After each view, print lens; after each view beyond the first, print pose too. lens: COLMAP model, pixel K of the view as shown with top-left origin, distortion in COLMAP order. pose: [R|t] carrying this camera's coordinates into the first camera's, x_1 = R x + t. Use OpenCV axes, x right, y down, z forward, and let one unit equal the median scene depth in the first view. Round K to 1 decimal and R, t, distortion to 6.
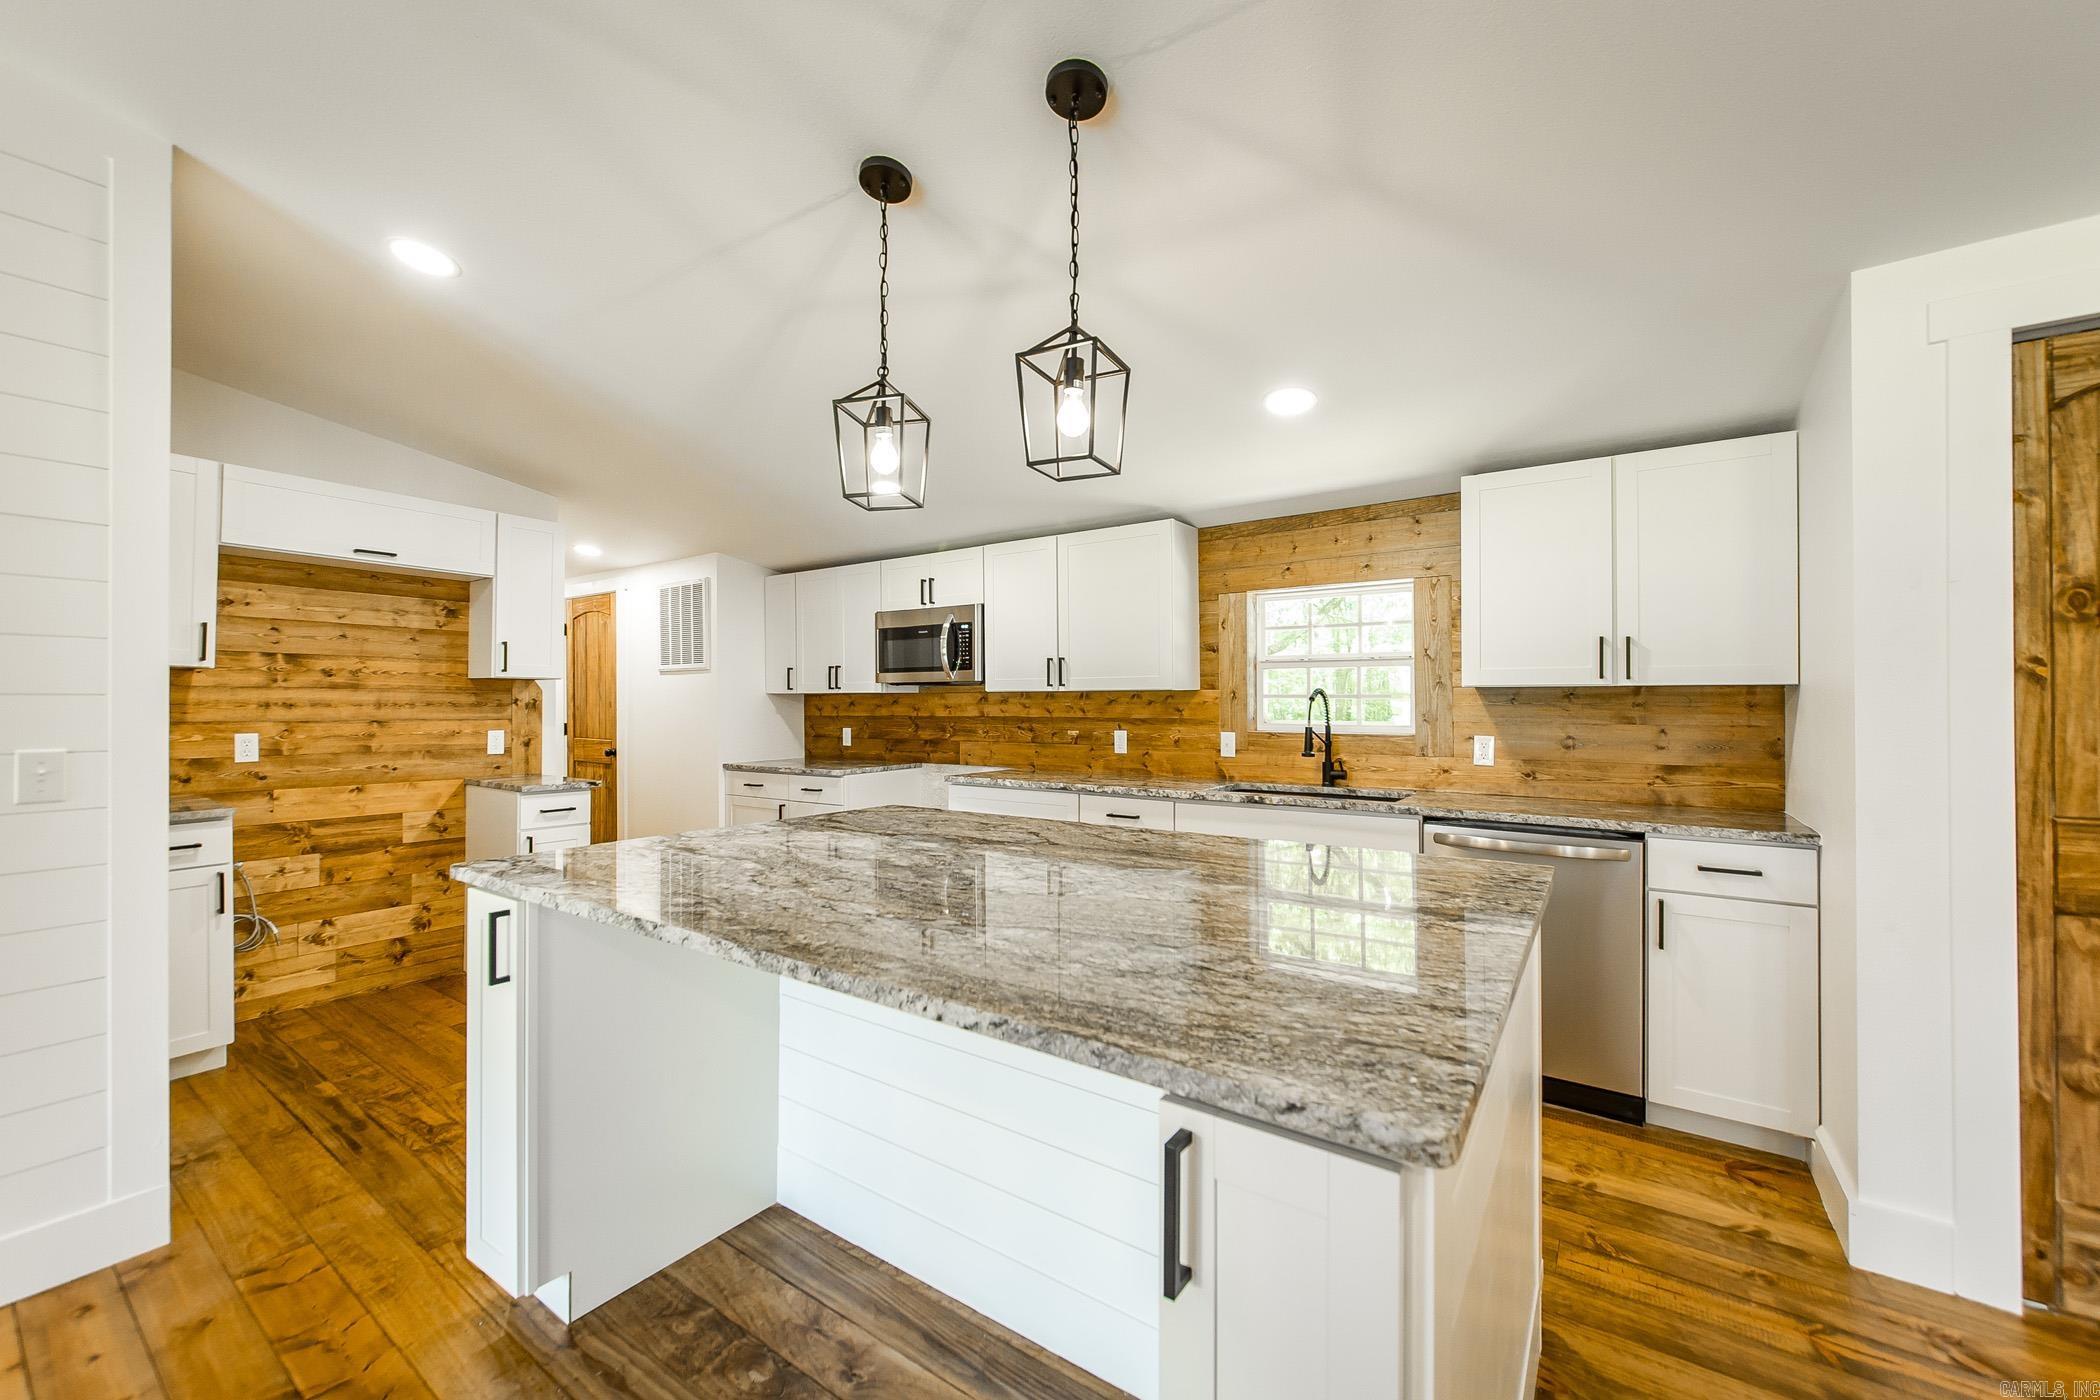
lens RADIAL K [[812.4, 0, 1043.6], [0, 812.4, 699.0], [0, 0, 1]] dist [0.000634, -0.001034]
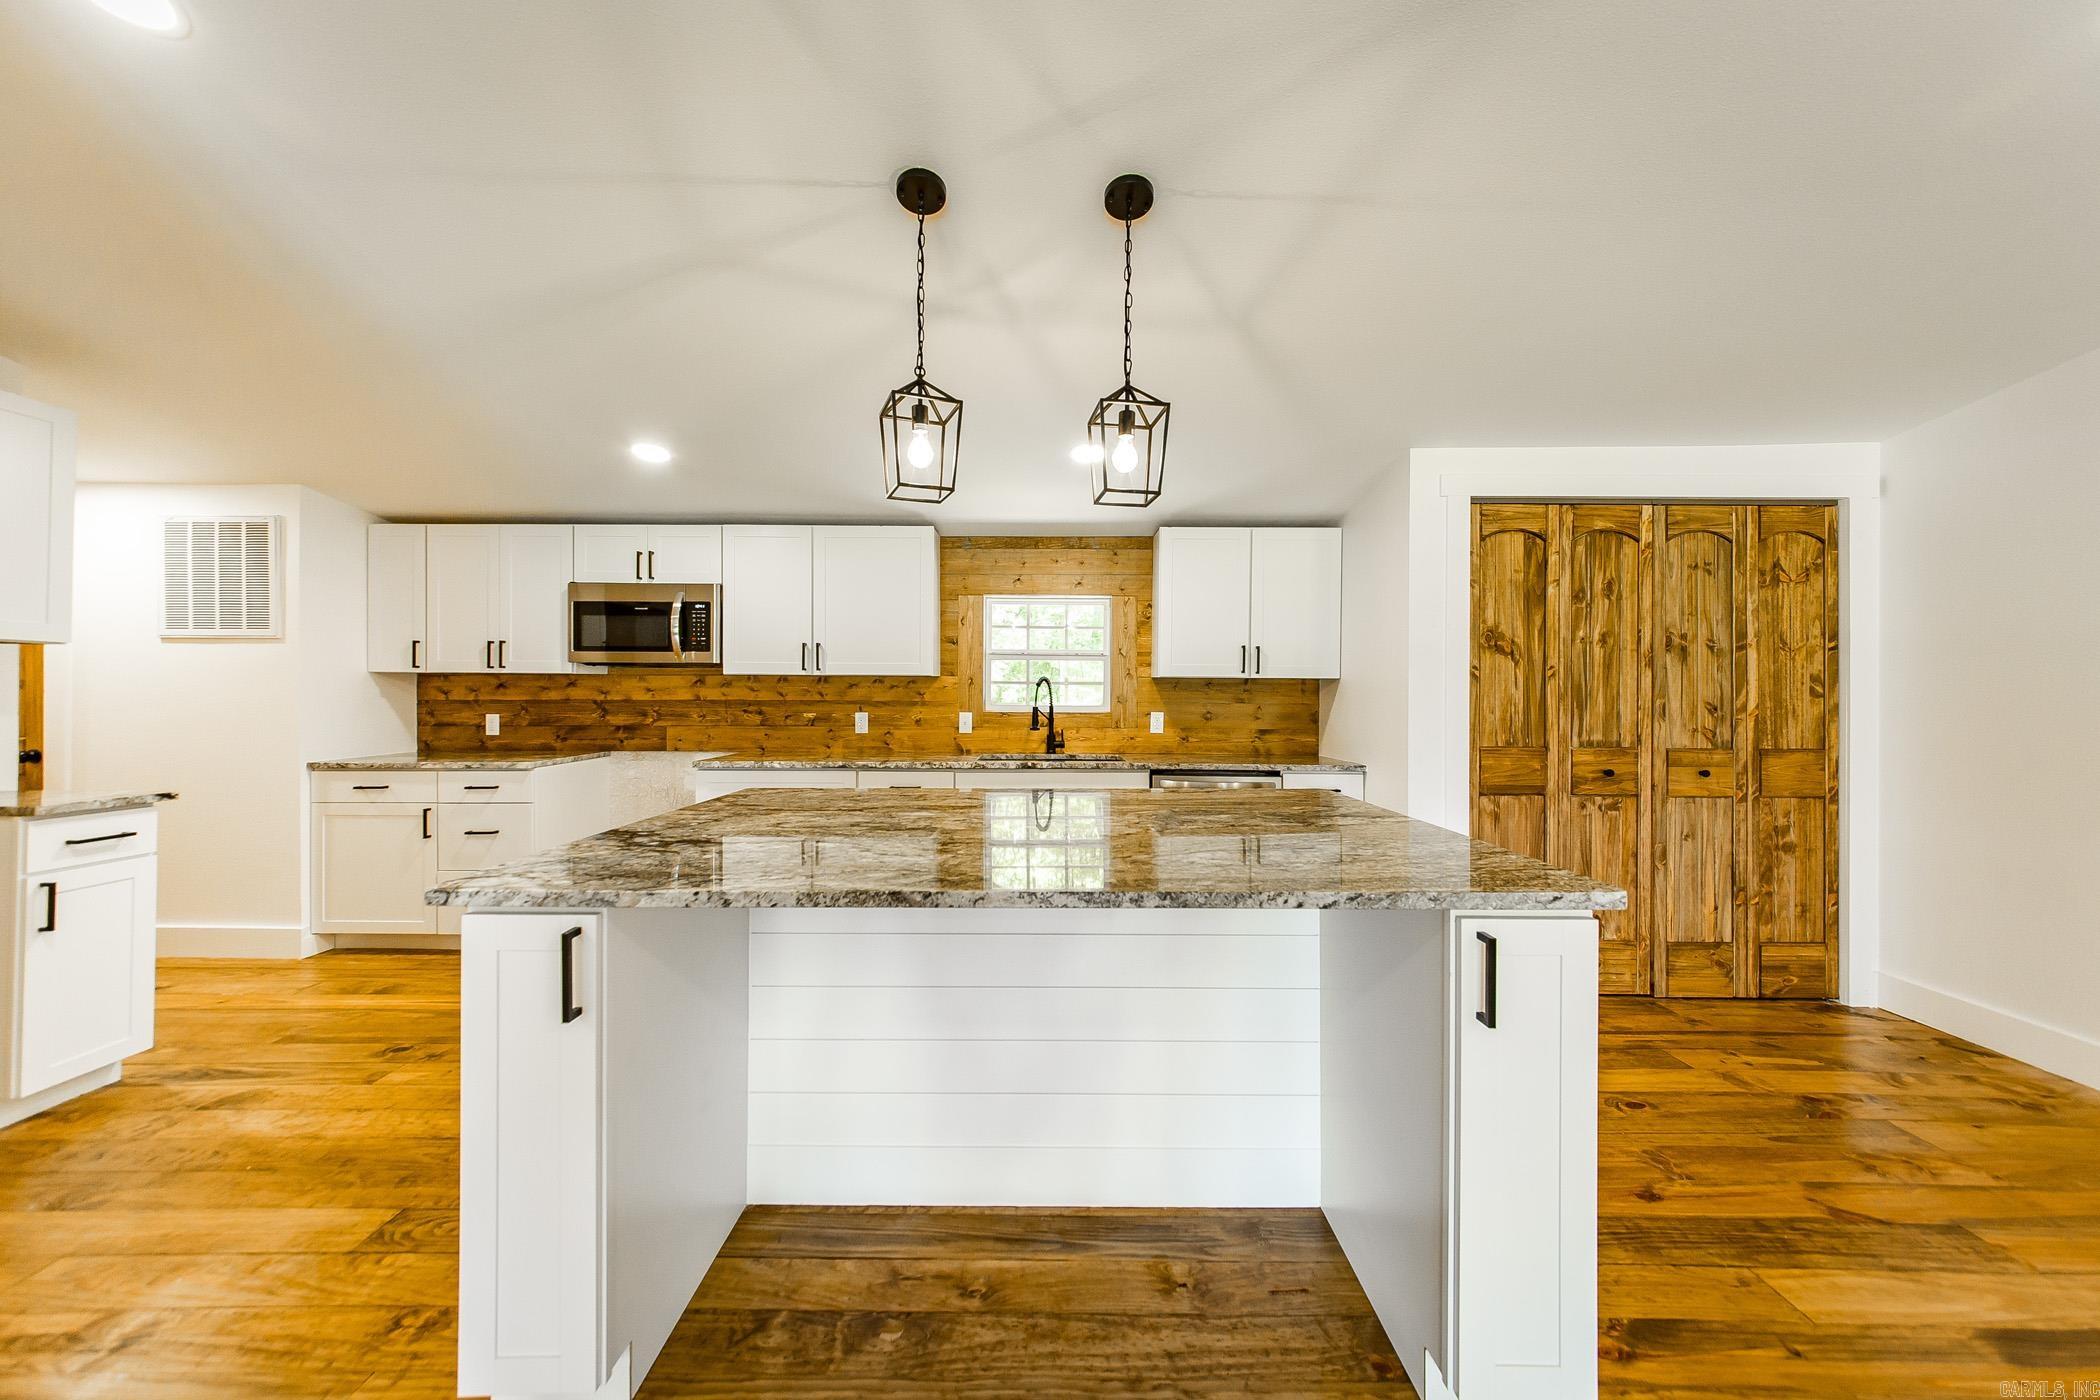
lens RADIAL K [[741.2, 0, 1042.0], [0, 741.2, 688.5], [0, 0, 1]] dist [0.001122, 0.000059]
pose [[0.825591, 0.007266, 0.564222, -0.312067], [-0.008416, 0.999964, -0.000562, 0.006444], [-0.564206, -0.004285, 0.825623, 0.051772]]
